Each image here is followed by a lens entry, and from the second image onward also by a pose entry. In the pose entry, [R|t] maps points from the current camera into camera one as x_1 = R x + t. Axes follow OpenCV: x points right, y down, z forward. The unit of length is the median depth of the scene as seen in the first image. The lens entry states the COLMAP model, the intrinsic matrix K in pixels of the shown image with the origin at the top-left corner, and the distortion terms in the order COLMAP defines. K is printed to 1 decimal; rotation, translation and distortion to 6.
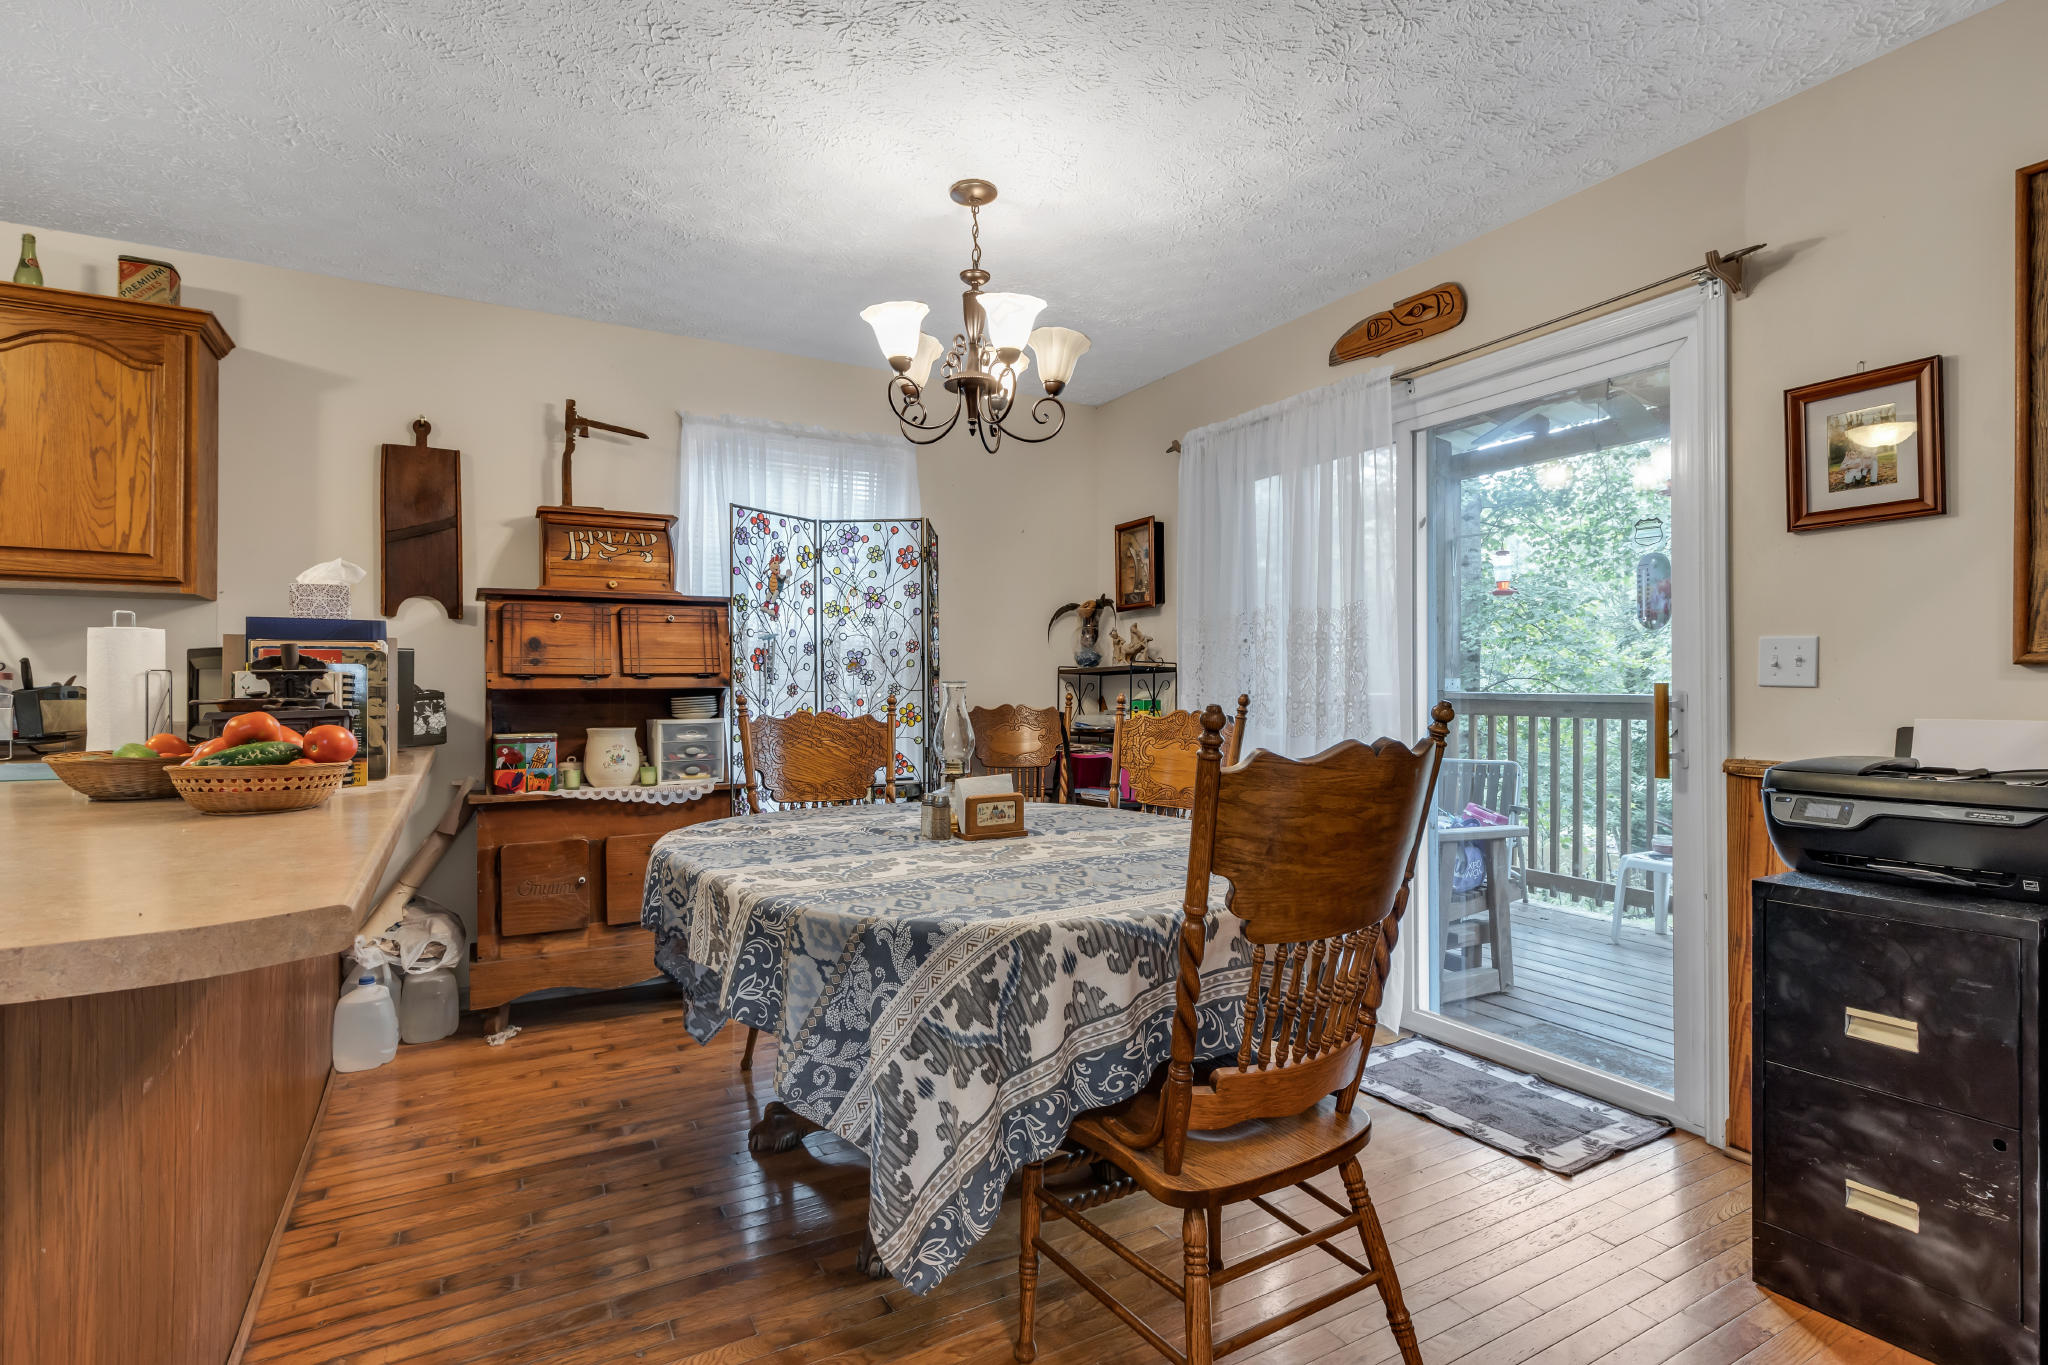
lens RADIAL K [[980.7, 0, 1024.0], [0, 980.7, 682.5], [0, 0, 1]] dist [-0.004239, -0.000813]
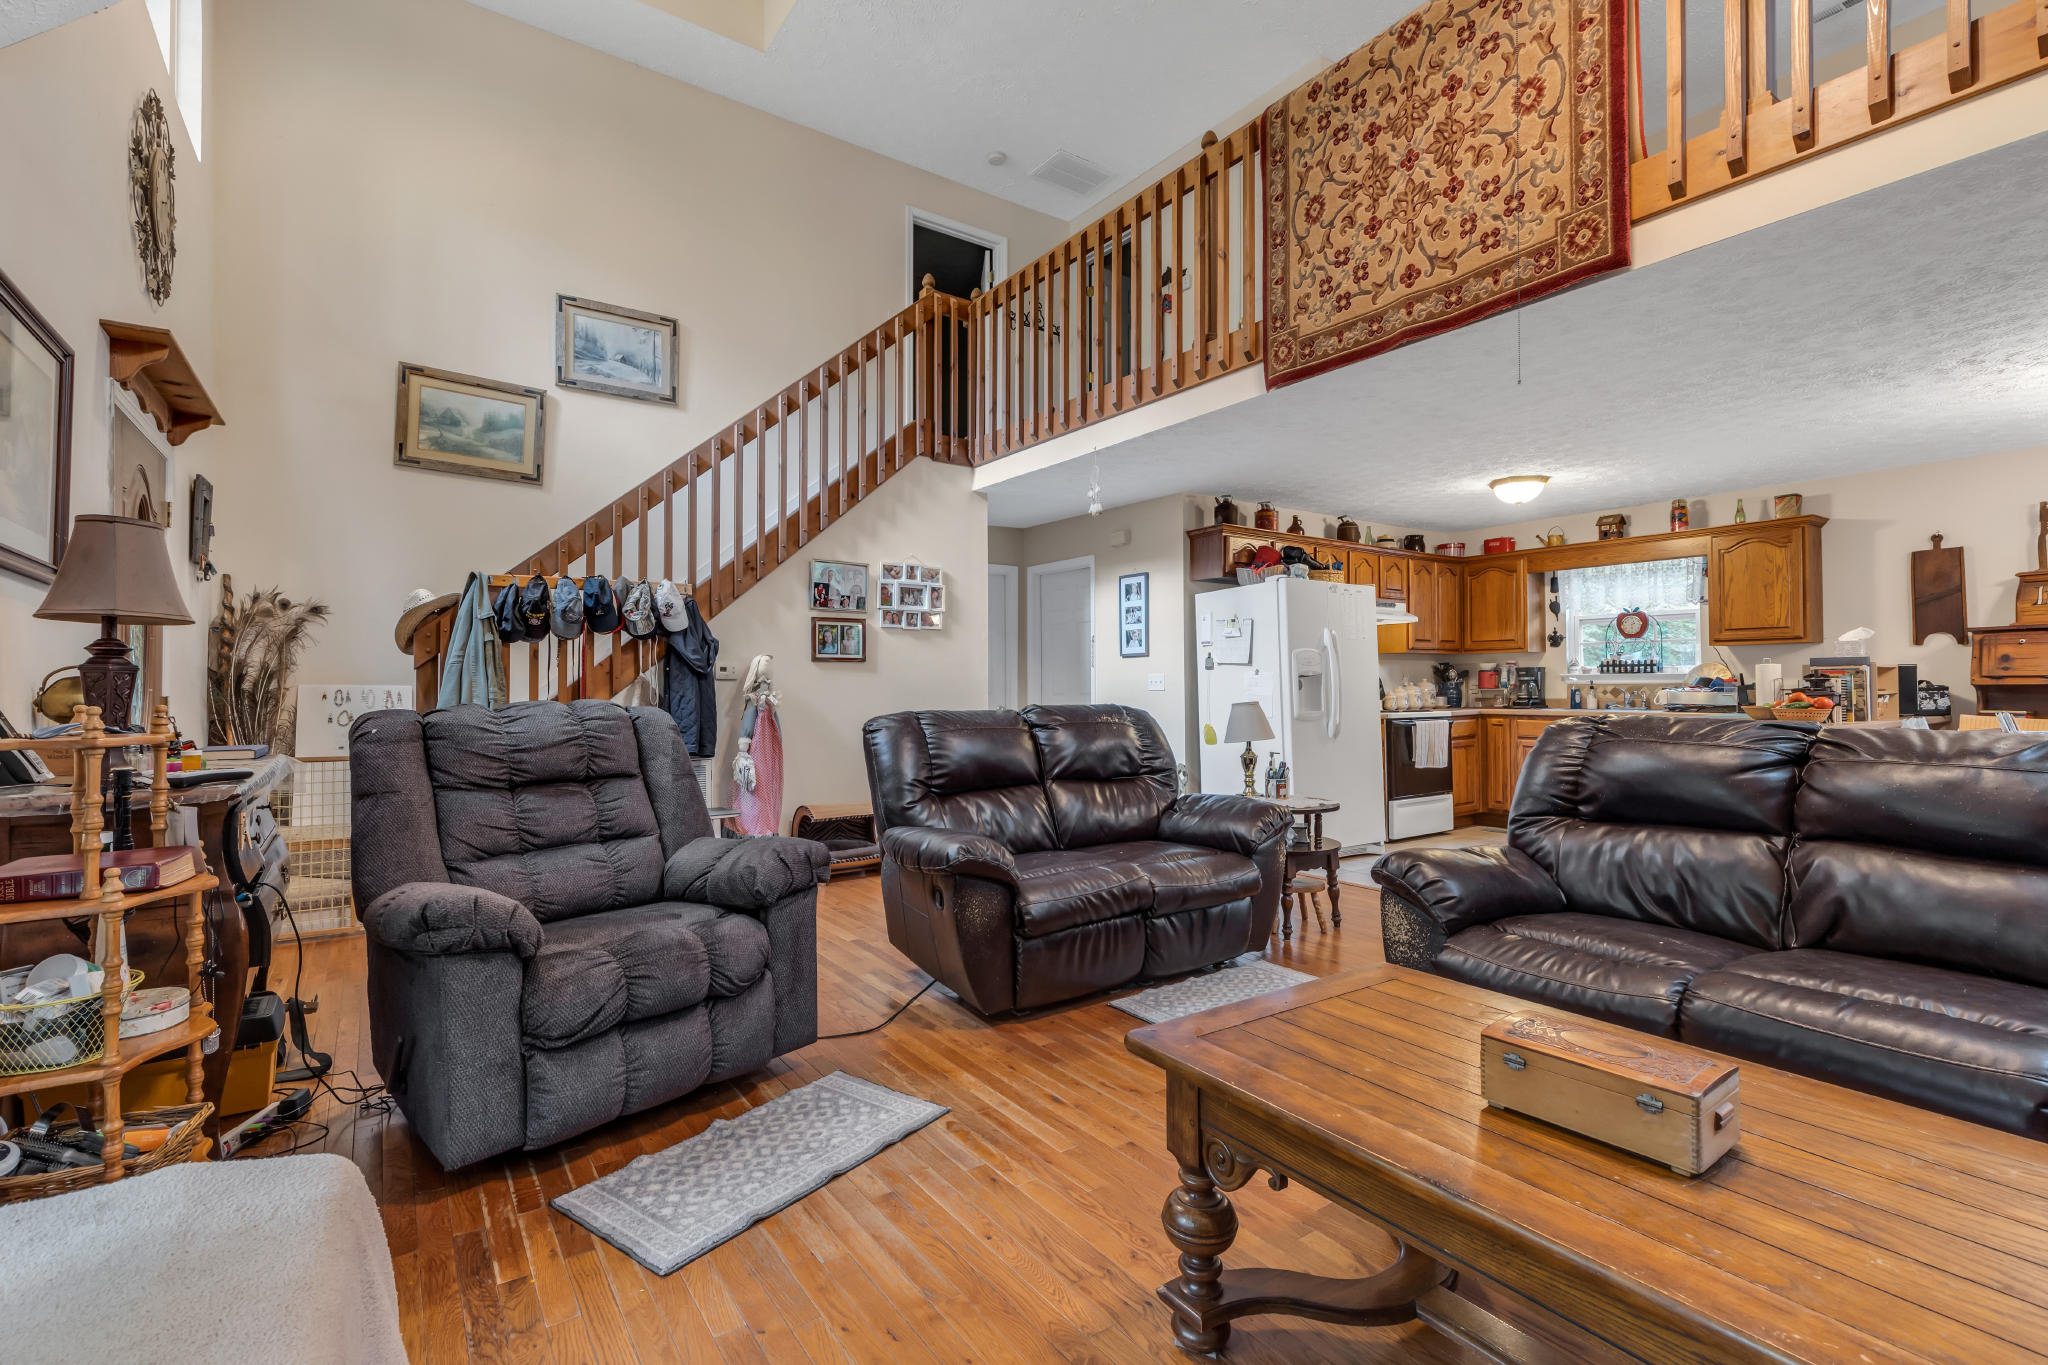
lens RADIAL K [[934.2, 0, 1024.0], [0, 934.2, 682.5], [0, 0, 1]] dist [0.001042, -0.000091]
pose [[0.098919, -0.010057, -0.995045, 0.946404], [0.008421, 0.999922, -0.009269, 0.003829], [0.995060, -0.007463, 0.098996, -0.856146]]
